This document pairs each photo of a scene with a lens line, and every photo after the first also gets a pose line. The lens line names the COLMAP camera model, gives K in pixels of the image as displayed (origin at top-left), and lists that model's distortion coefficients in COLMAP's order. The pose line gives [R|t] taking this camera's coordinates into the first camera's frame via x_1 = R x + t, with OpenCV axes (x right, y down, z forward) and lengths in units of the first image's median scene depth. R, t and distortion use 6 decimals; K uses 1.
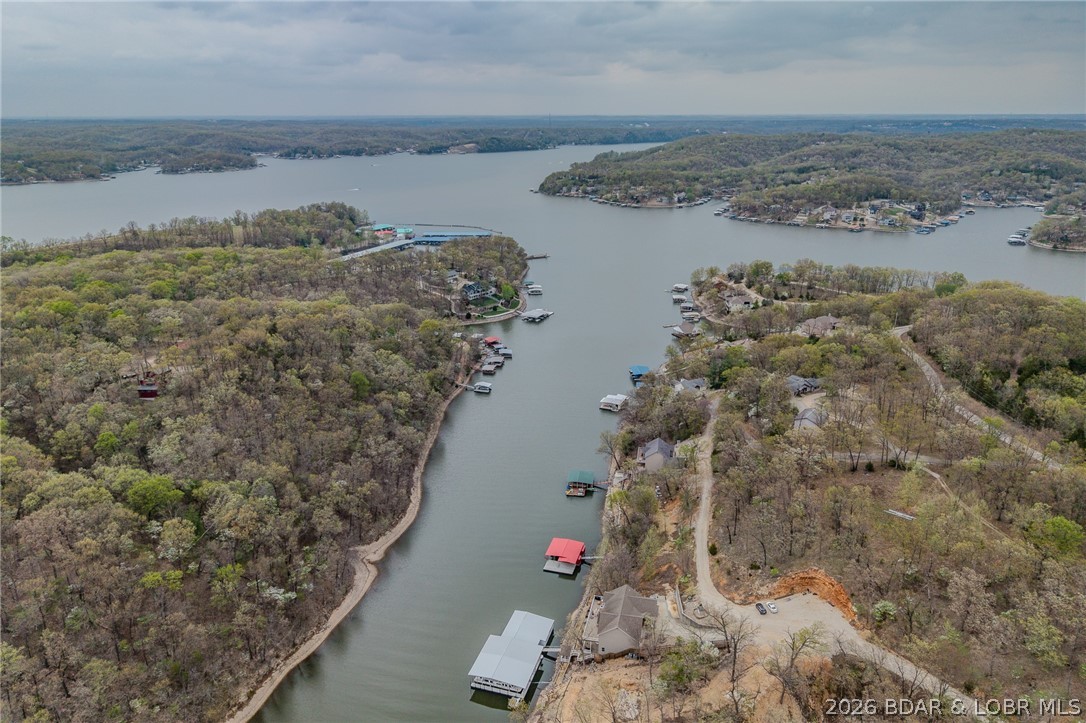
lens RADIAL K [[709.7, 0, 543.0], [0, 709.7, 361.5], [0, 0, 1]] dist [0.029465, -0.038649]
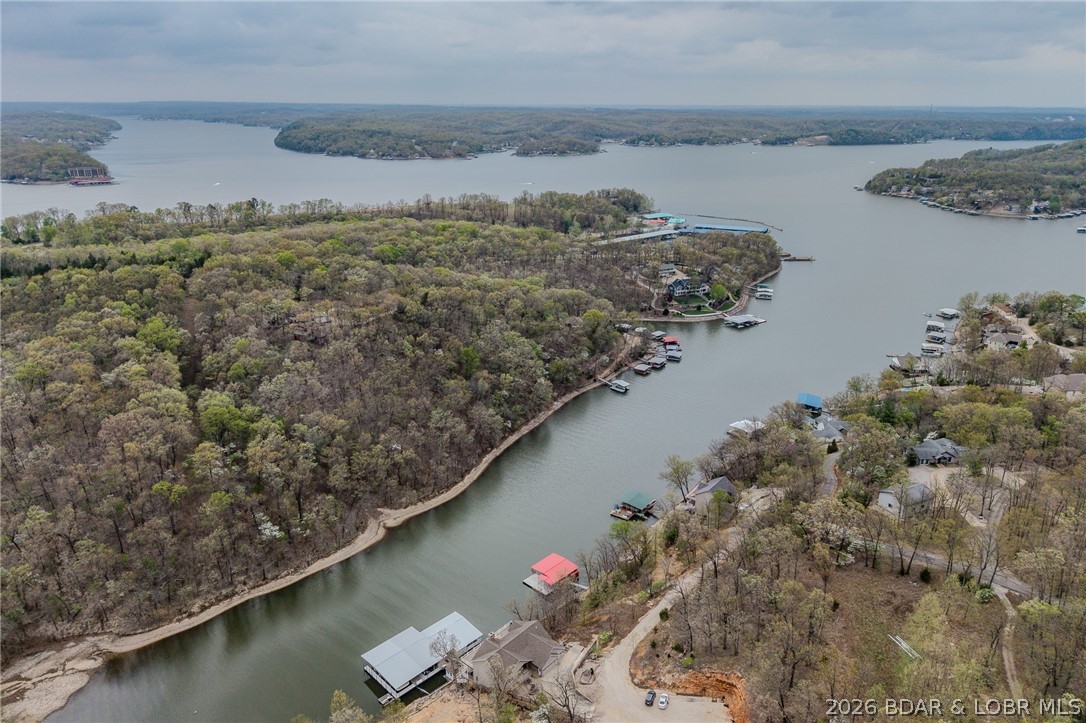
lens RADIAL K [[709.7, 0, 543.0], [0, 709.7, 361.5], [0, 0, 1]] dist [0.029465, -0.038649]
pose [[0.891073, 0.160964, -0.424357, 0.125875], [-0.155291, 0.986693, 0.048181, -0.014641], [0.426466, 0.022967, 0.904212, 0.051235]]
